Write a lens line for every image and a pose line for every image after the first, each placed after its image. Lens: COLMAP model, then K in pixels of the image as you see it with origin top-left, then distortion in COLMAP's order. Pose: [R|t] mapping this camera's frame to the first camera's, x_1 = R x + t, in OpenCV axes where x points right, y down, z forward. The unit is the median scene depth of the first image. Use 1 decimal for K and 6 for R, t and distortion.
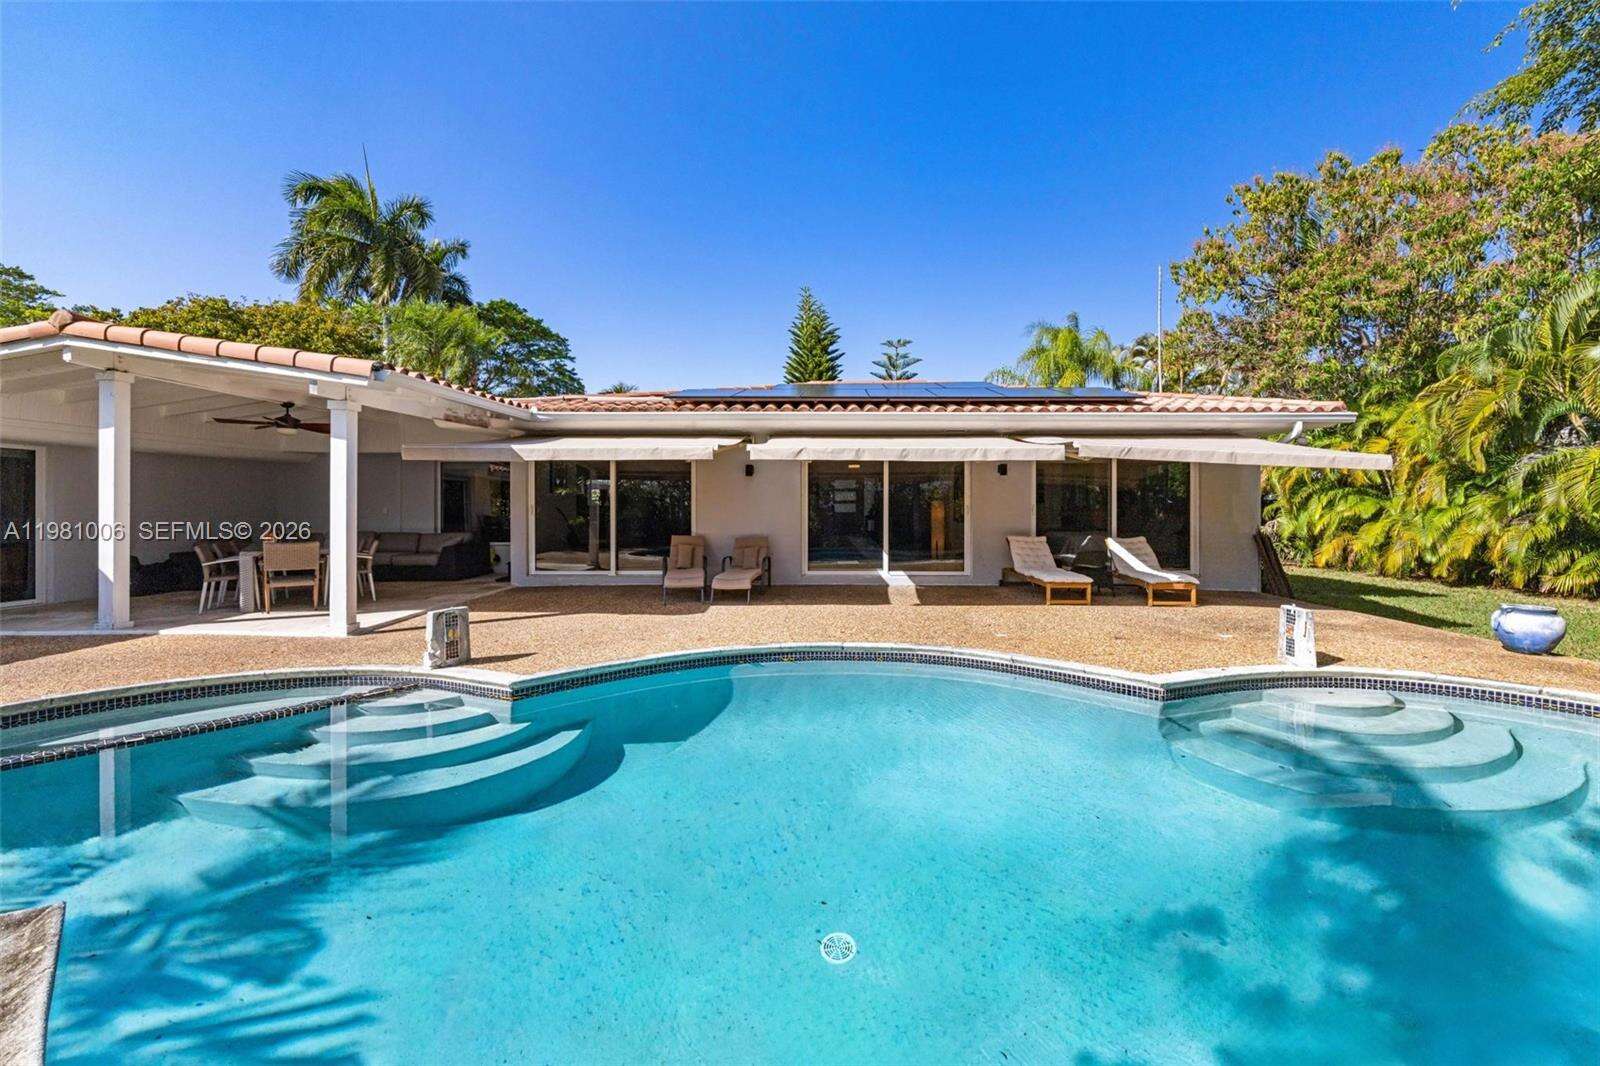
lens RADIAL K [[658.4, 0, 846.6], [0, 658.4, 517.1], [0, 0, 1]] dist [0.001931, 0.000225]
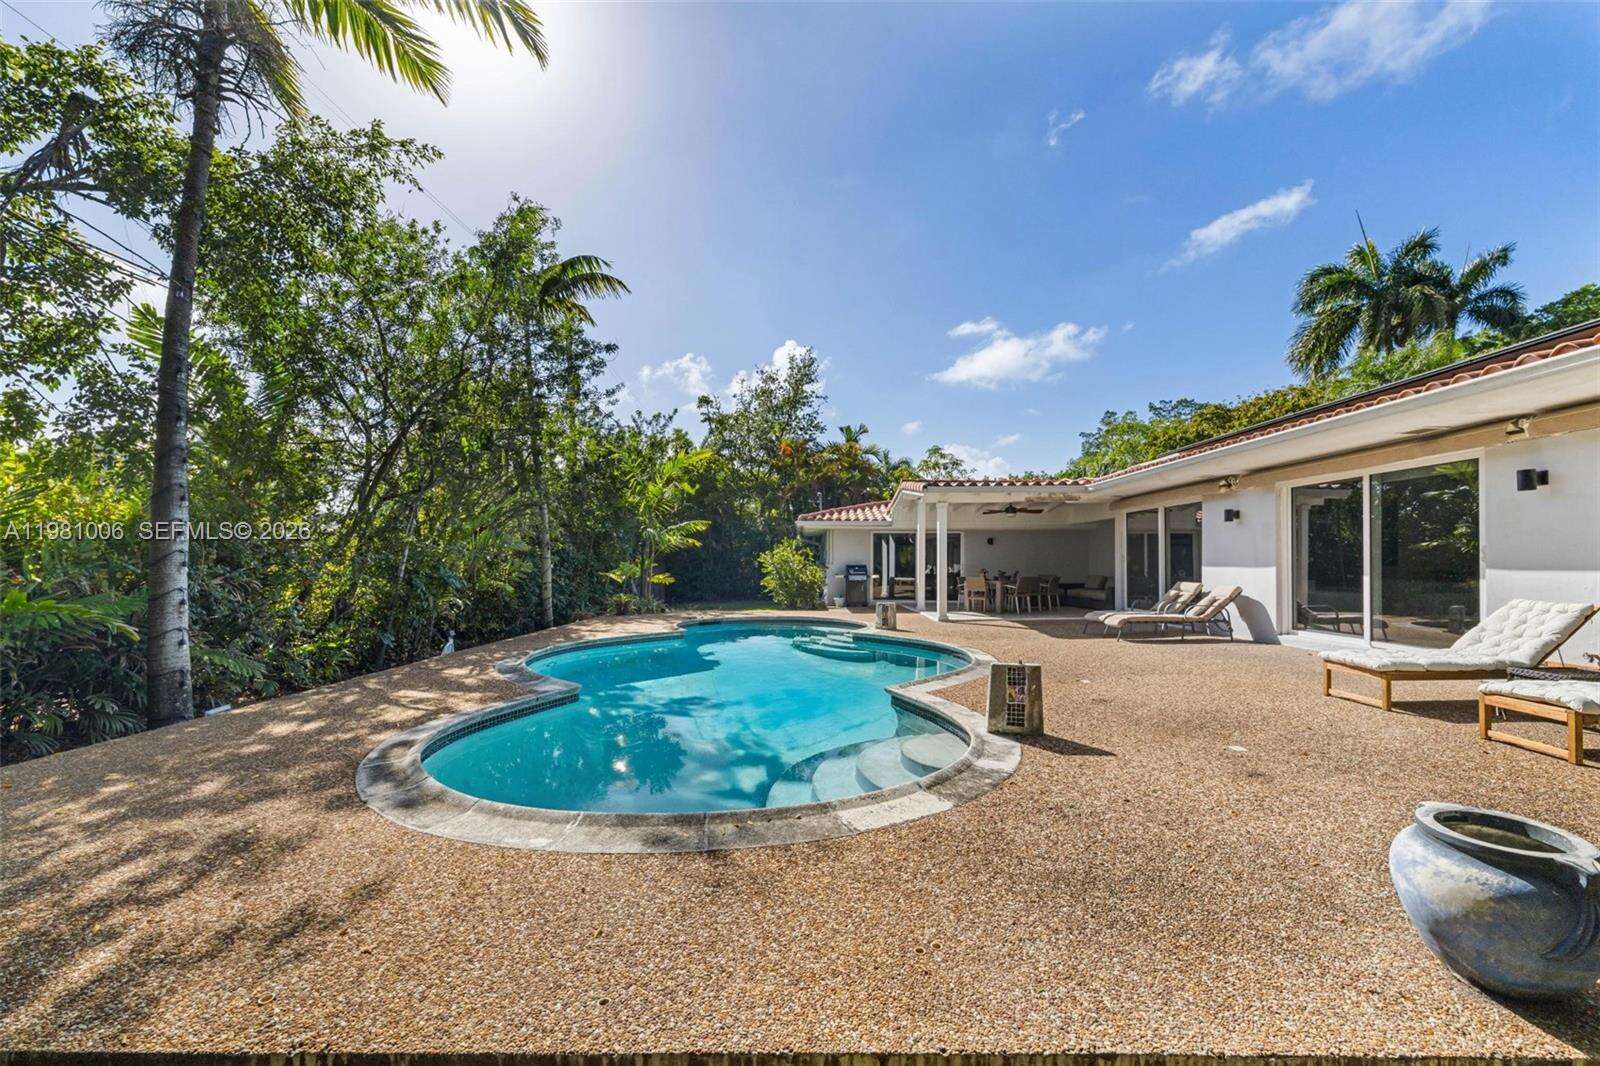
lens RADIAL K [[658.9, 0, 808.7], [0, 658.9, 550.1], [0, 0, 1]] dist [0.001206, 0.000255]
pose [[-0.000917, -0.021073, -0.999778, 0.341284], [-0.018315, 0.999611, -0.021052, 0.004156], [0.999832, 0.018291, -0.001302, 0.170428]]
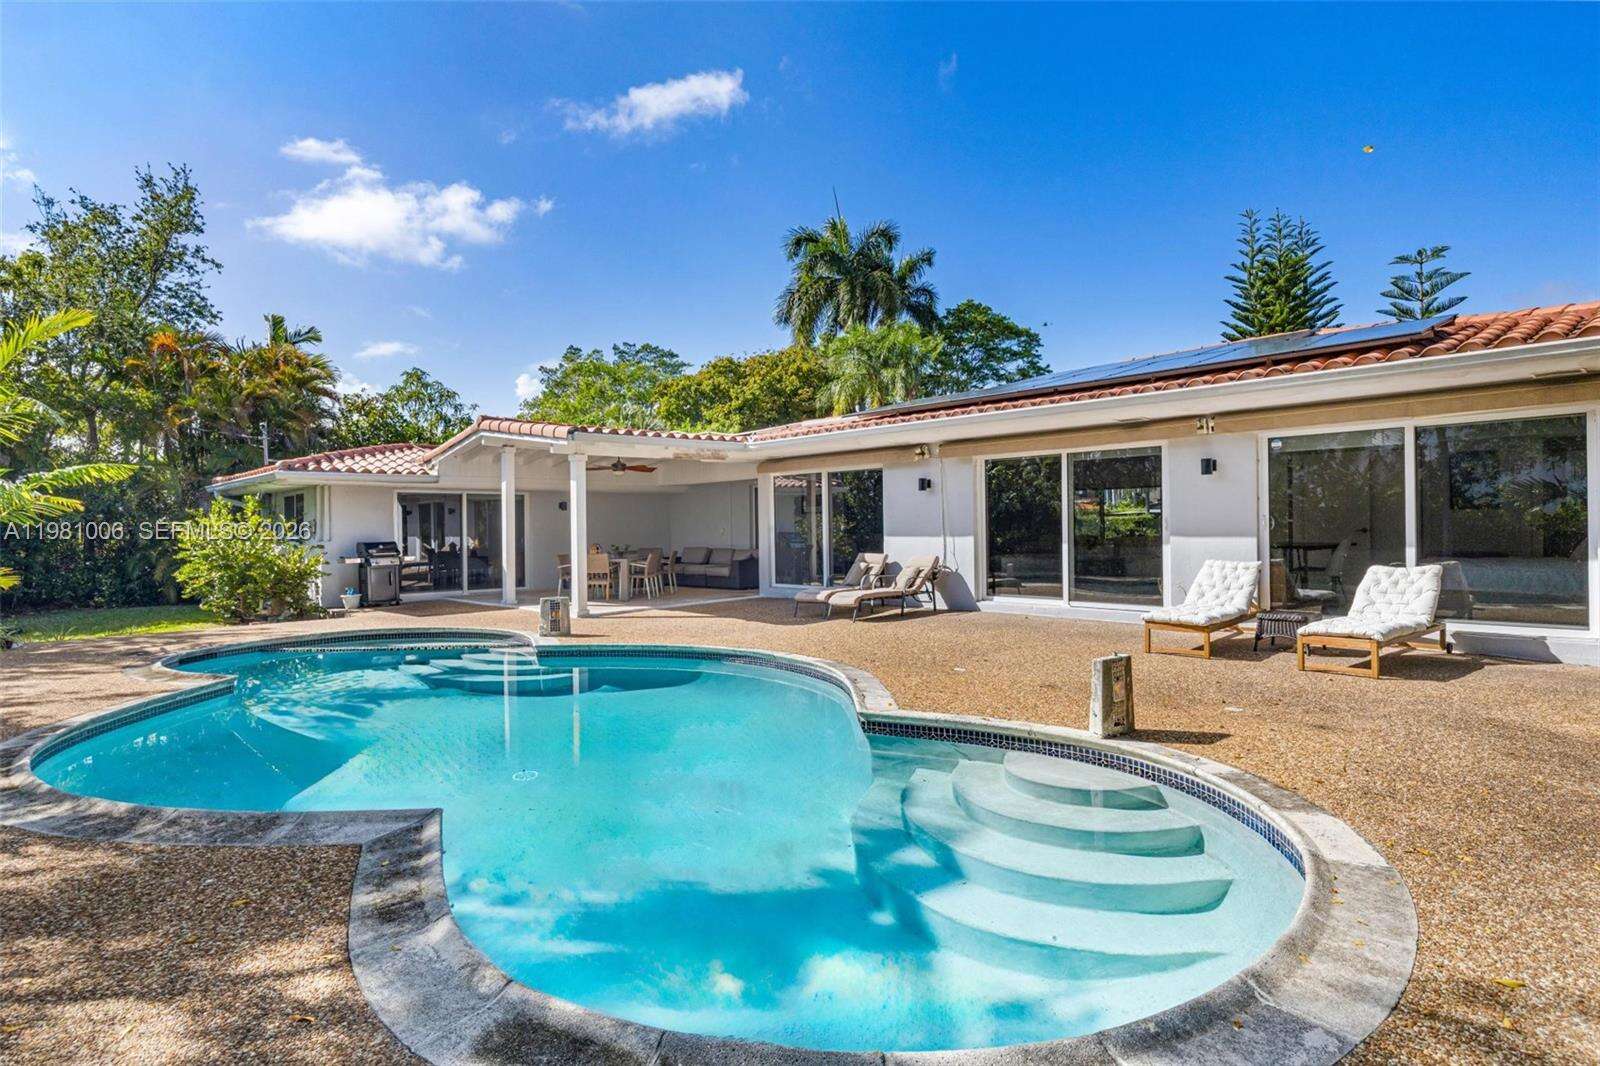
lens RADIAL K [[841.7, 0, 800.0], [0, 841.7, 533.0], [0, 0, 1]] dist [0.003949, 0.000690]
pose [[0.687505, -0.003852, -0.726169, 0.254248], [0.001712, 0.999992, -0.003684, 0.000715], [0.726177, 0.001290, 0.687506, 0.023300]]
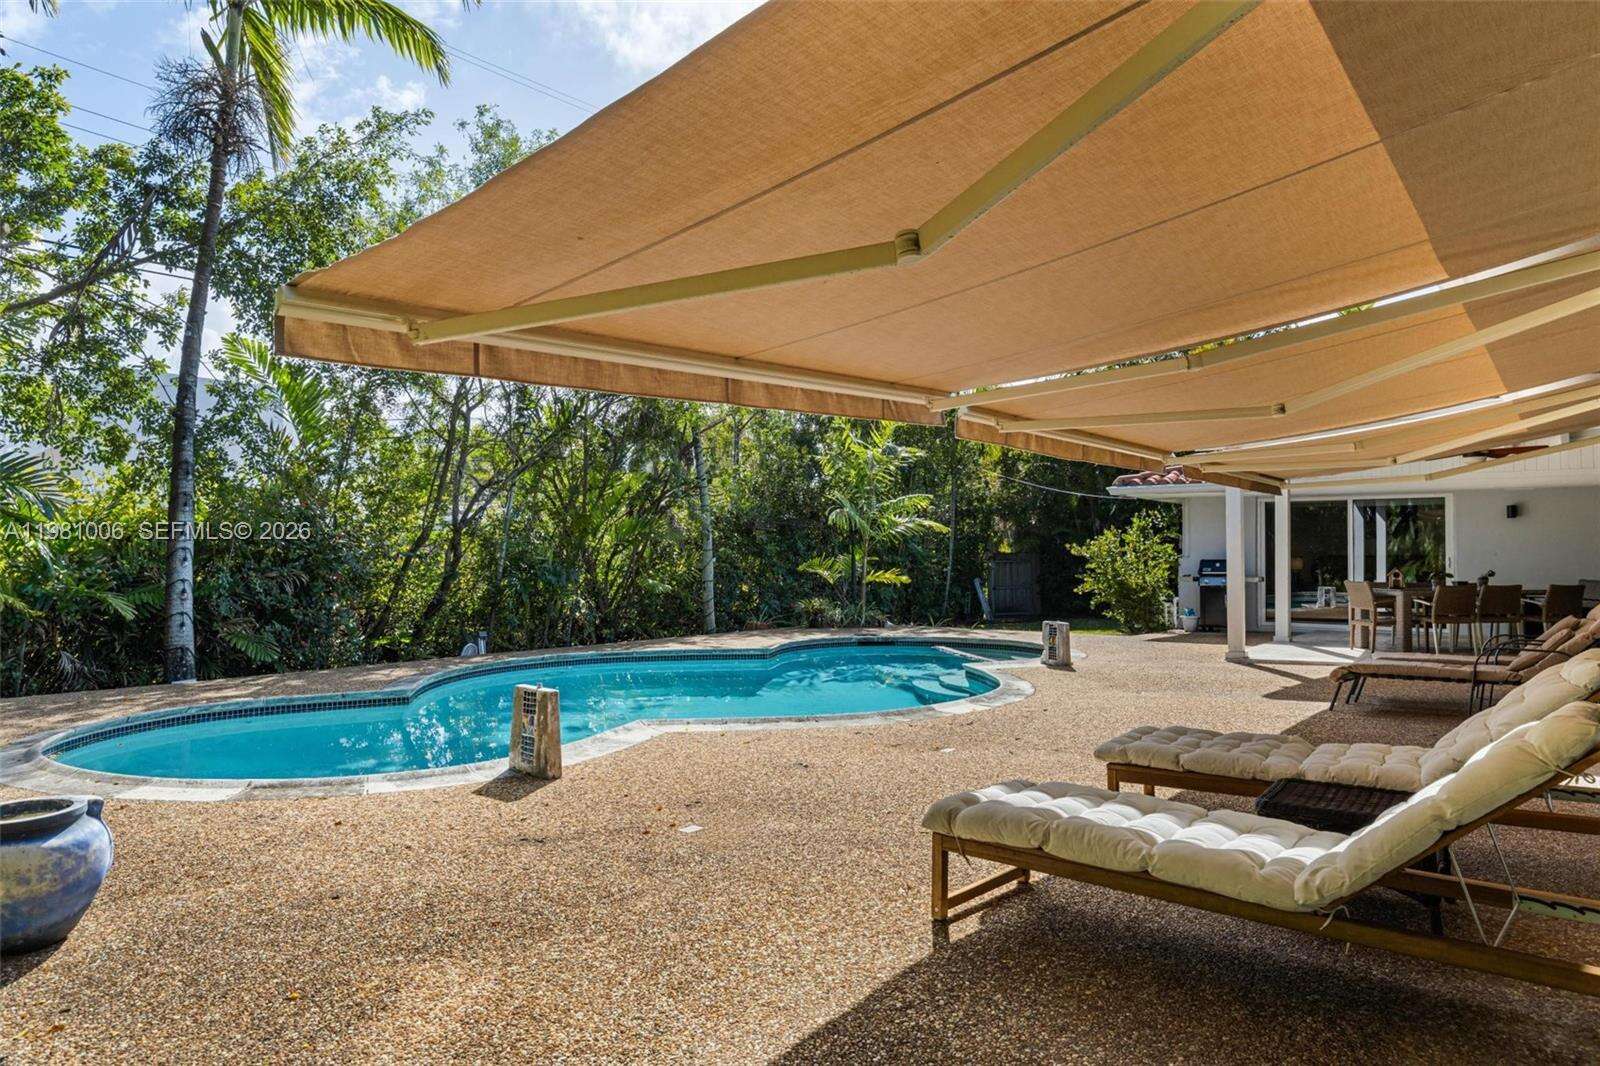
lens RADIAL K [[1064.2, 0, 800.0], [0, 1064.2, 533.0], [0, 0, 1]] dist [0.002717, 0.000927]
pose [[-0.605137, -0.016238, -0.795956, 0.310020], [-0.014411, 0.999852, -0.009442, -0.002291], [0.795991, 0.005757, -0.605281, 0.426351]]
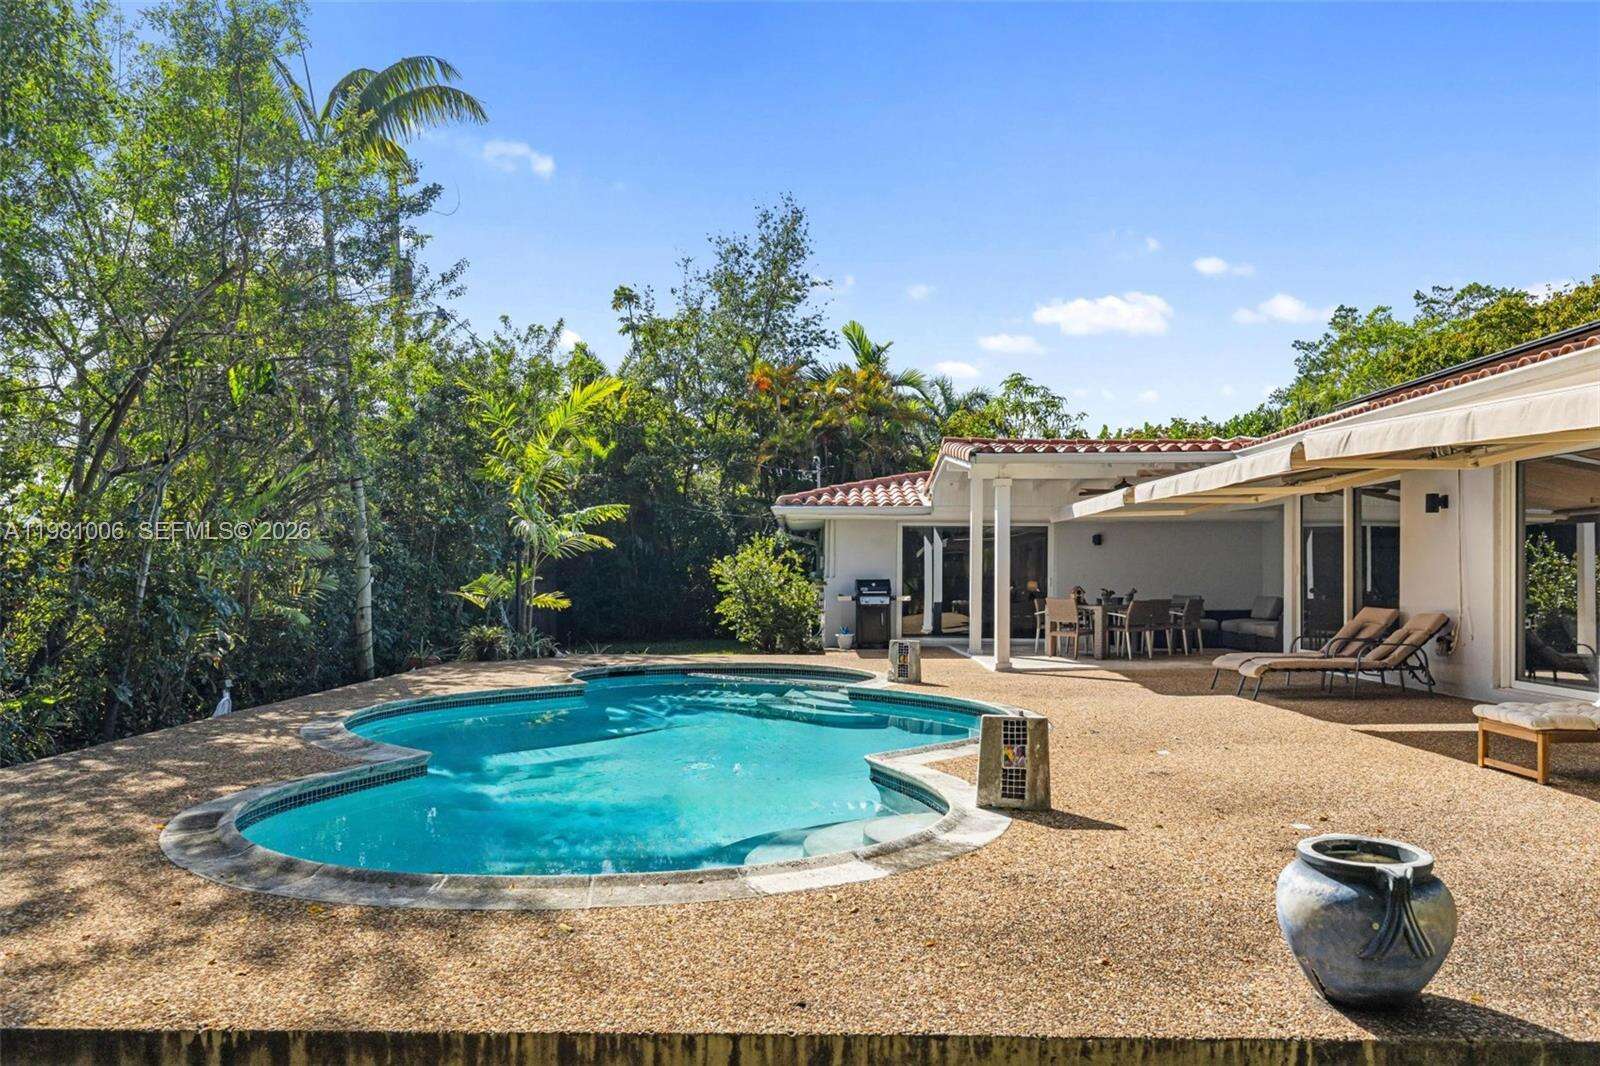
lens RADIAL K [[1194.7, 0, 798.1], [0, 1194.7, 572.9], [0, 0, 1]] dist [0.008354, 0.001362]
pose [[-0.018238, -0.002096, -0.999831, 0.408316], [-0.019249, 0.999813, -0.001745, 0.002447], [0.999648, 0.019214, -0.018274, 0.187754]]
